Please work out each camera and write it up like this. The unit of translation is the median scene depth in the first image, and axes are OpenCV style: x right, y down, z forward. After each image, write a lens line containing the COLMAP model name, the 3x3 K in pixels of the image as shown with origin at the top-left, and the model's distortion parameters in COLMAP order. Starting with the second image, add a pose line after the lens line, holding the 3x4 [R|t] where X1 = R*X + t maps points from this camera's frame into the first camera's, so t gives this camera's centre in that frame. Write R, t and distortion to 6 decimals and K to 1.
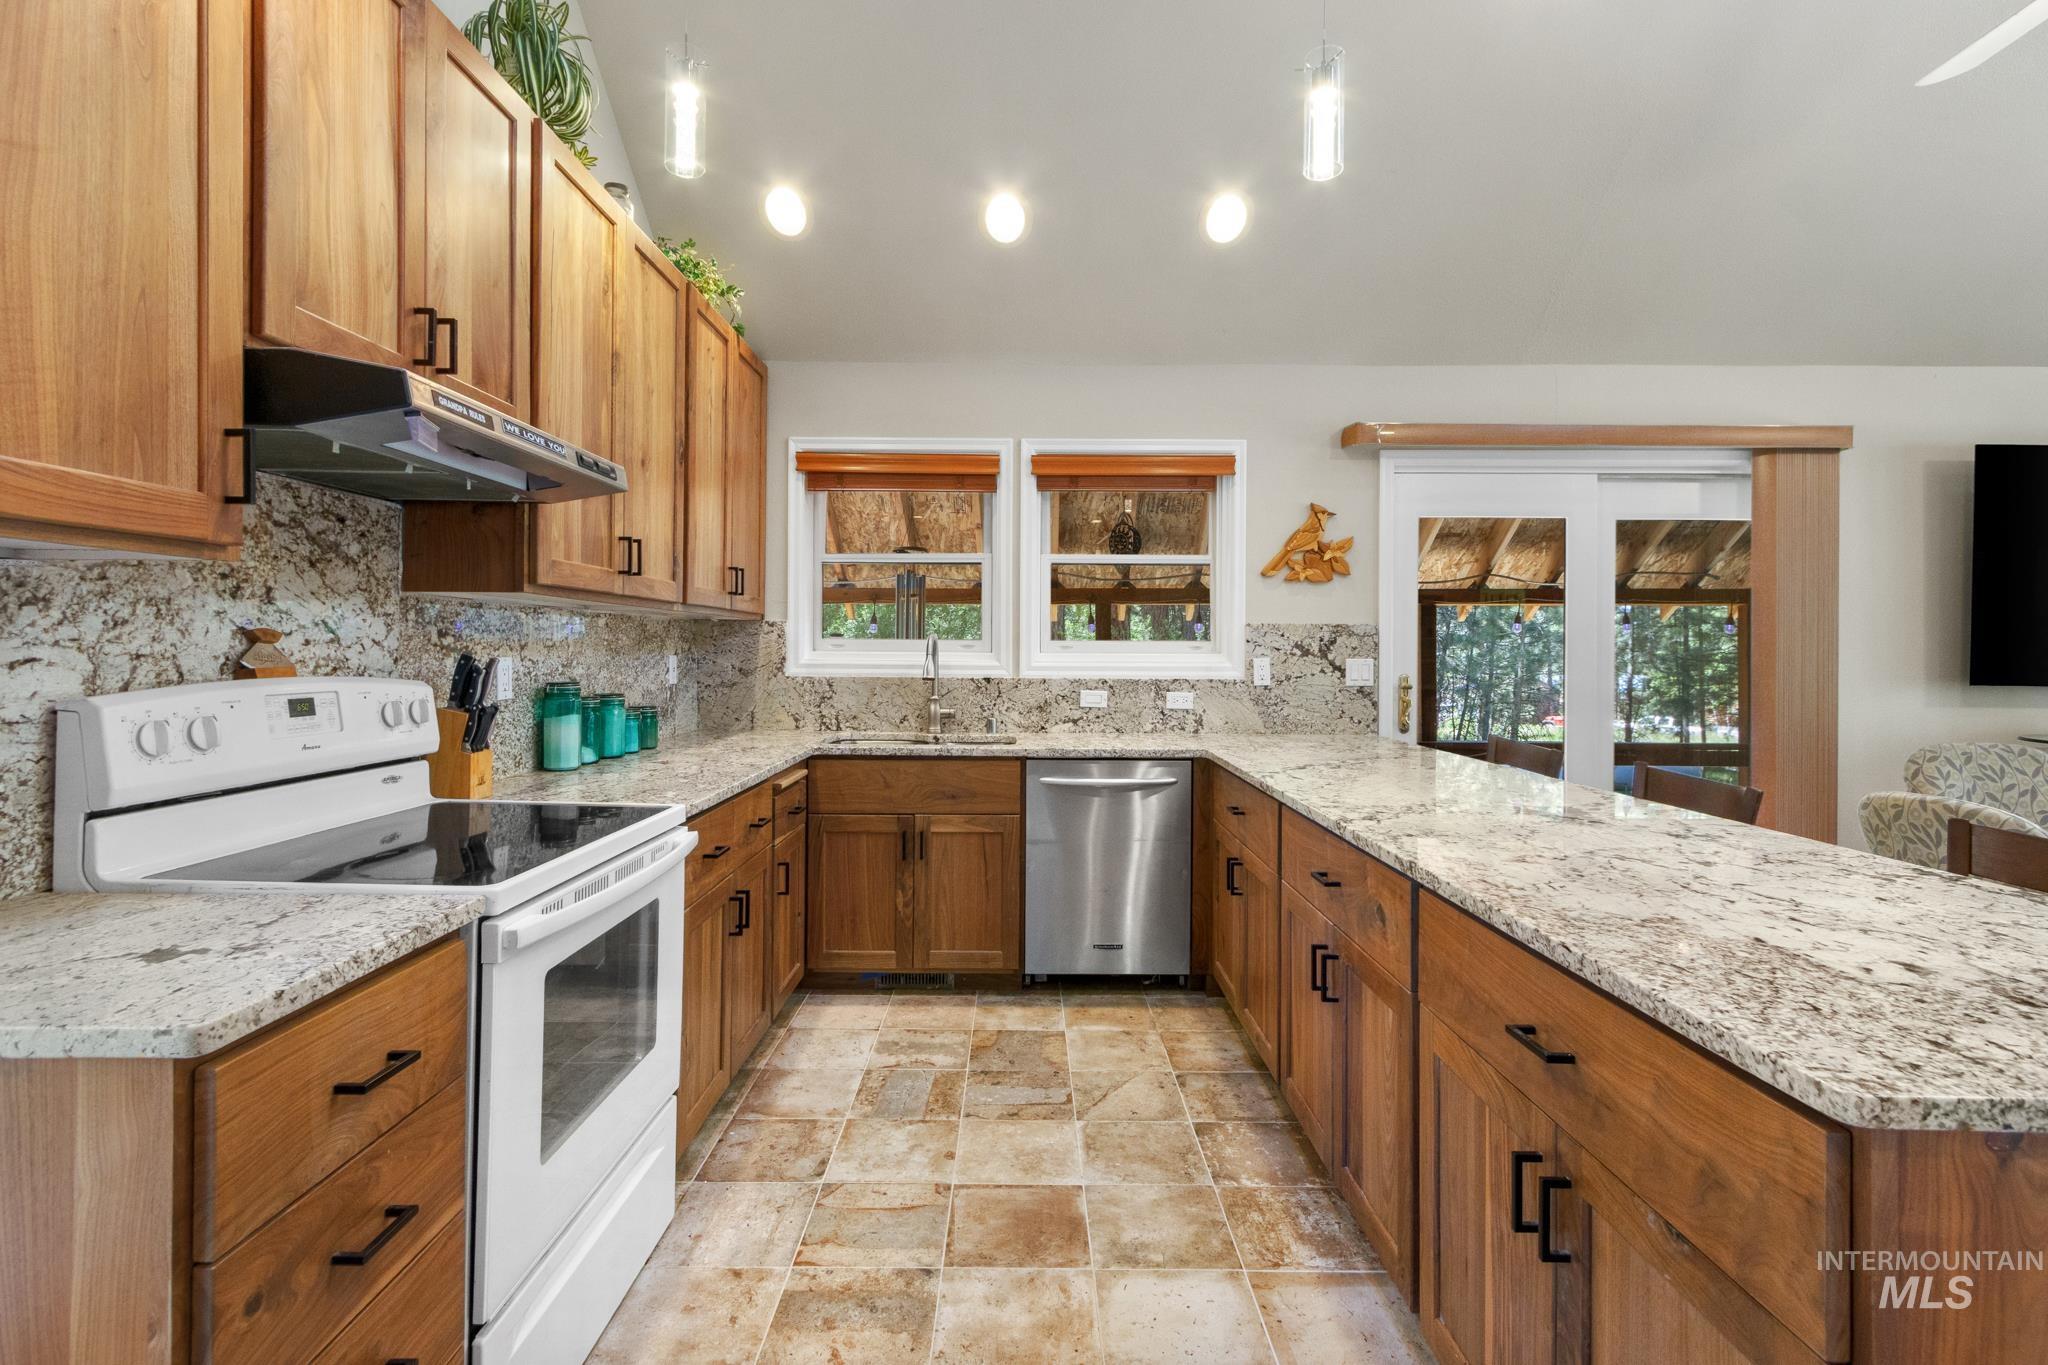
lens RADIAL K [[950.7, 0, 1027.1], [0, 950.7, 661.1], [0, 0, 1]] dist [0.007842, -0.003344]
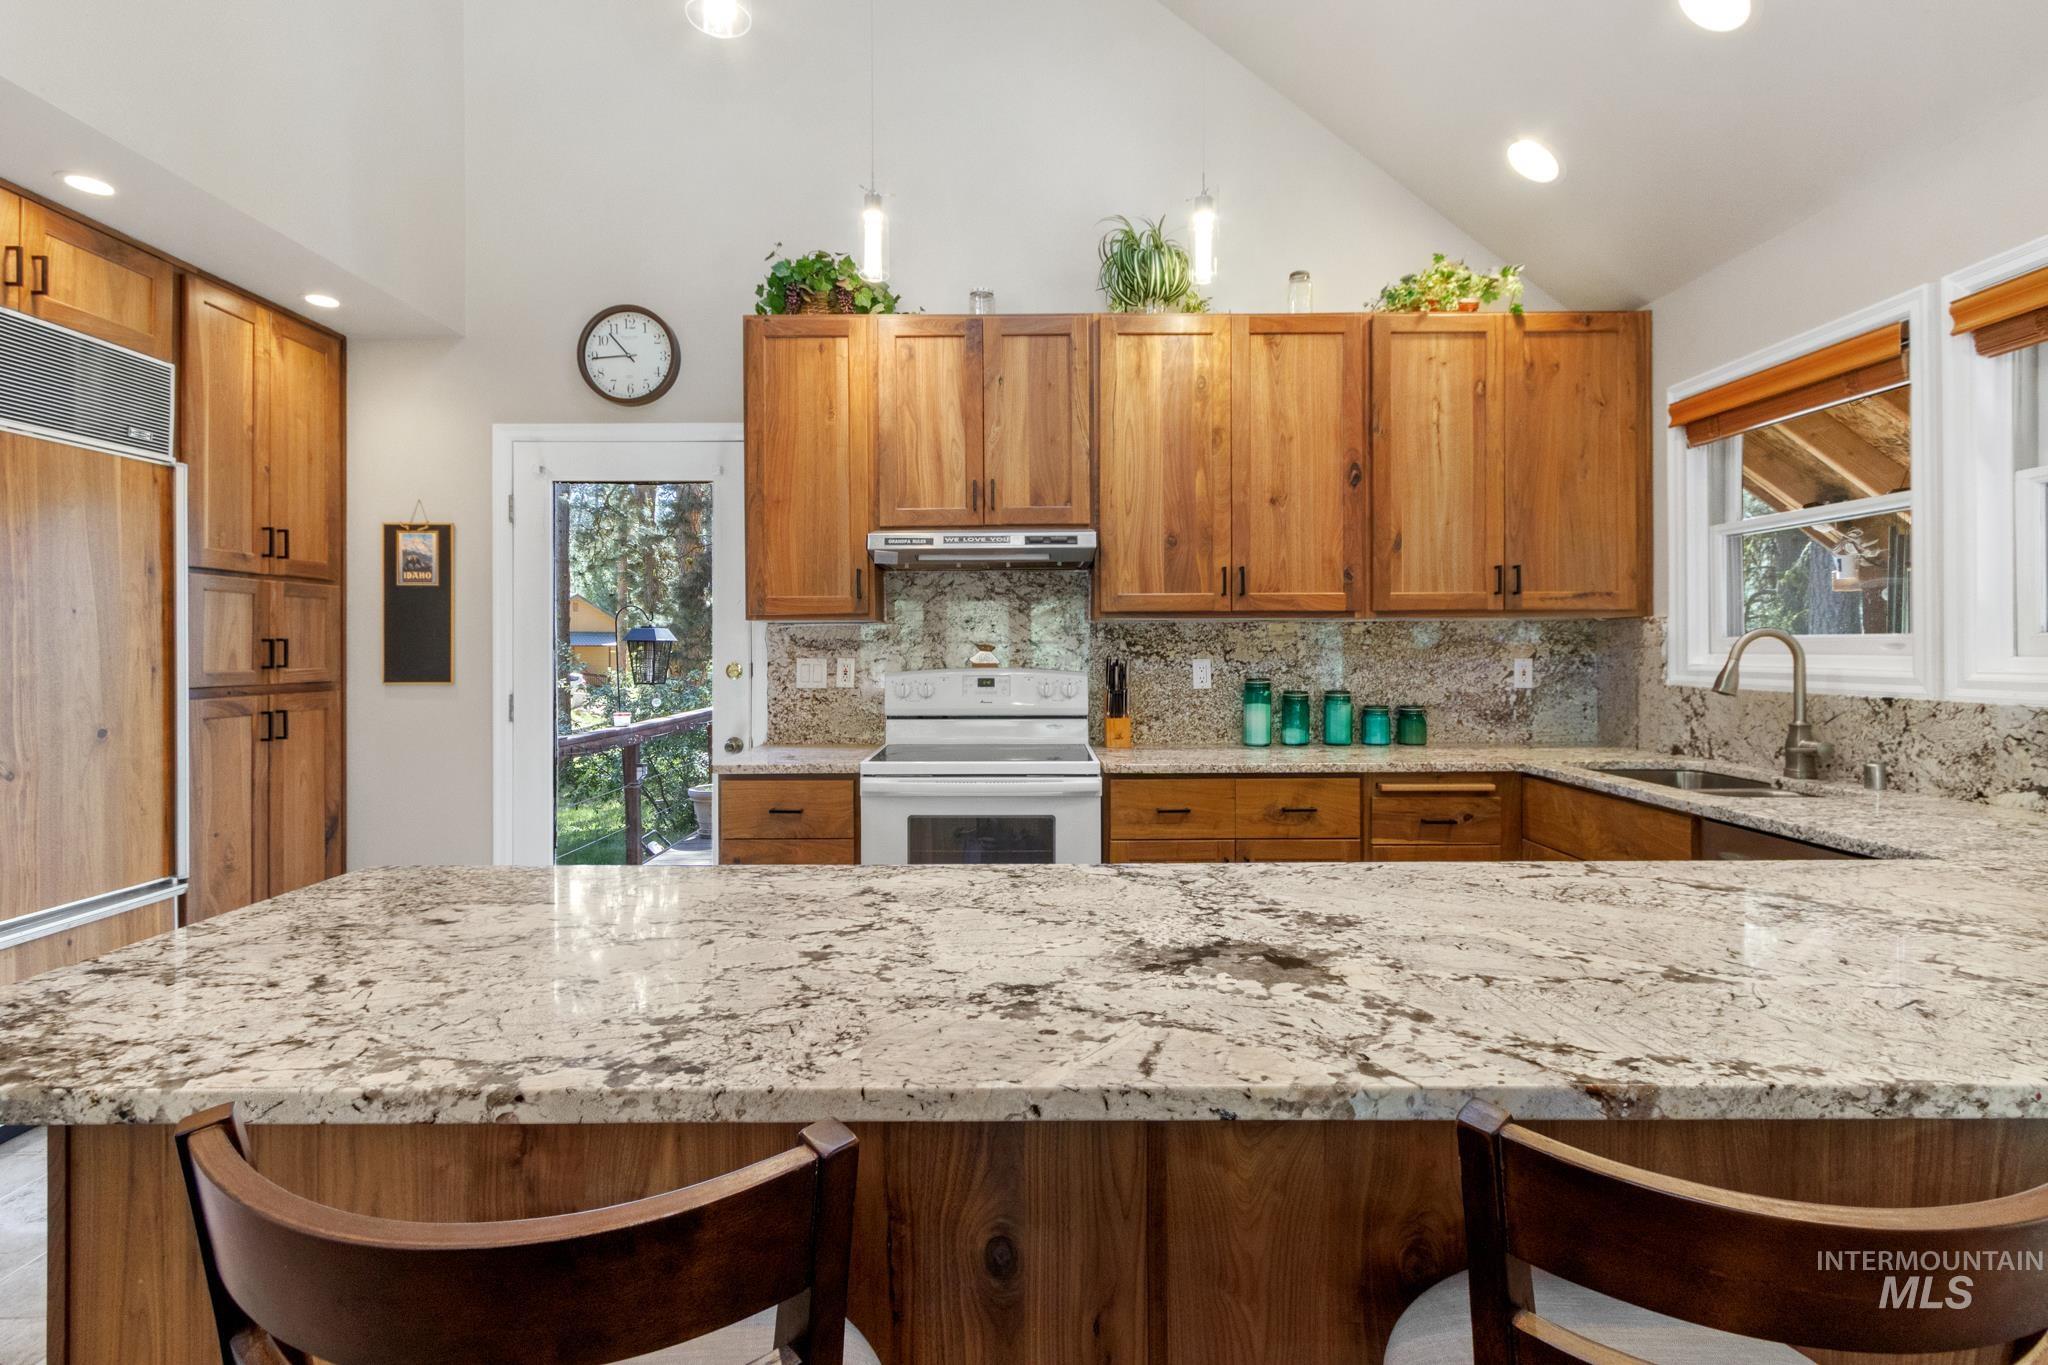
lens RADIAL K [[950.7, 0, 1010.8], [0, 950.7, 648.1], [0, 0, 1]] dist [0.007842, -0.003344]
pose [[0.003288, -0.009190, -0.999952, 1.065227], [-0.008122, 0.999925, -0.009216, -0.006324], [0.999962, 0.008152, 0.003214, 0.858834]]
